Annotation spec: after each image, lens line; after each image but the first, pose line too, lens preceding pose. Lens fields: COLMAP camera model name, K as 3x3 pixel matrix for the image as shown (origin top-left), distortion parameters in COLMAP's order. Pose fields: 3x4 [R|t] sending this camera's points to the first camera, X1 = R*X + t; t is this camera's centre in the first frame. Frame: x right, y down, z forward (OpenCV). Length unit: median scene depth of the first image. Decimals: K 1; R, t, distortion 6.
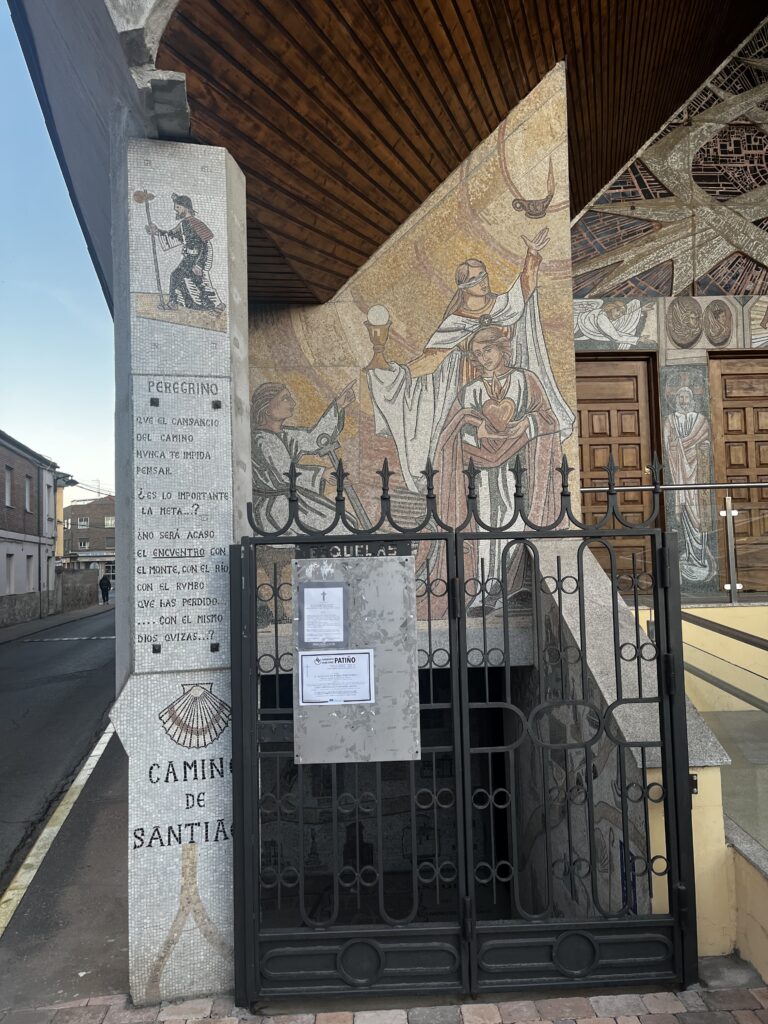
lens RADIAL K [[737.8, 0, 384.0], [0, 737.8, 512.0], [0, 0, 1]] dist [0.080460, -0.107764]
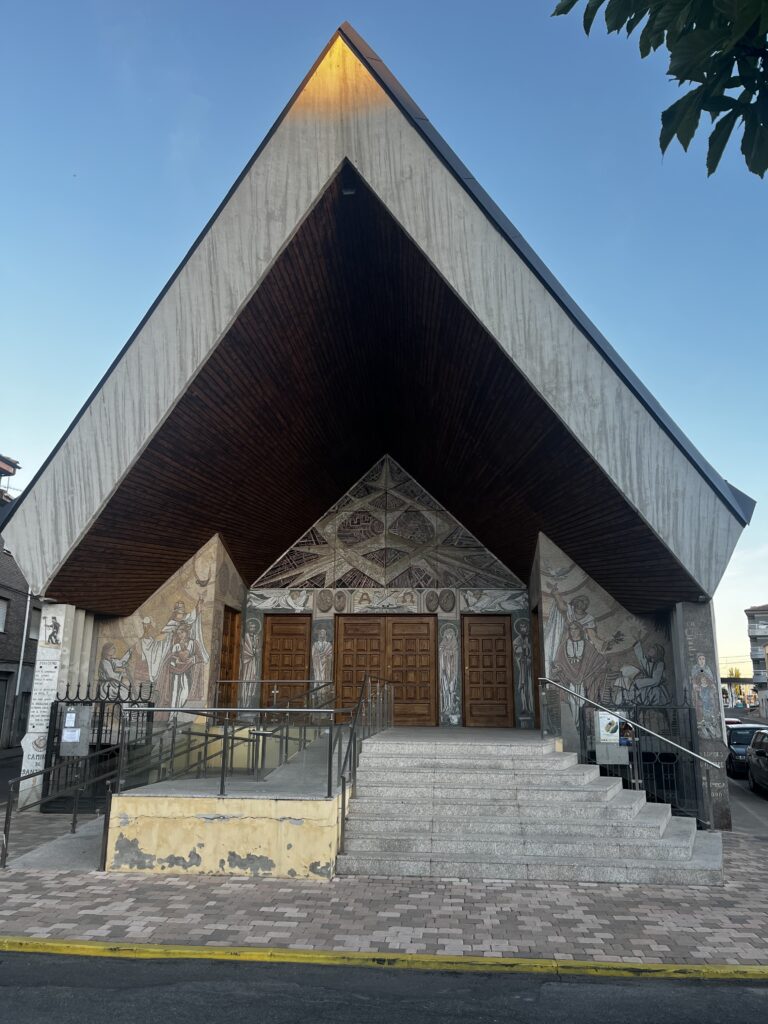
lens RADIAL K [[737.8, 0, 384.0], [0, 737.8, 512.0], [0, 0, 1]] dist [0.080460, -0.107764]
pose [[0.991781, 0.004221, -0.127877, 0.869404], [-0.027167, 0.983613, -0.178233, -0.123755], [0.125030, 0.180242, 0.975644, -1.230897]]
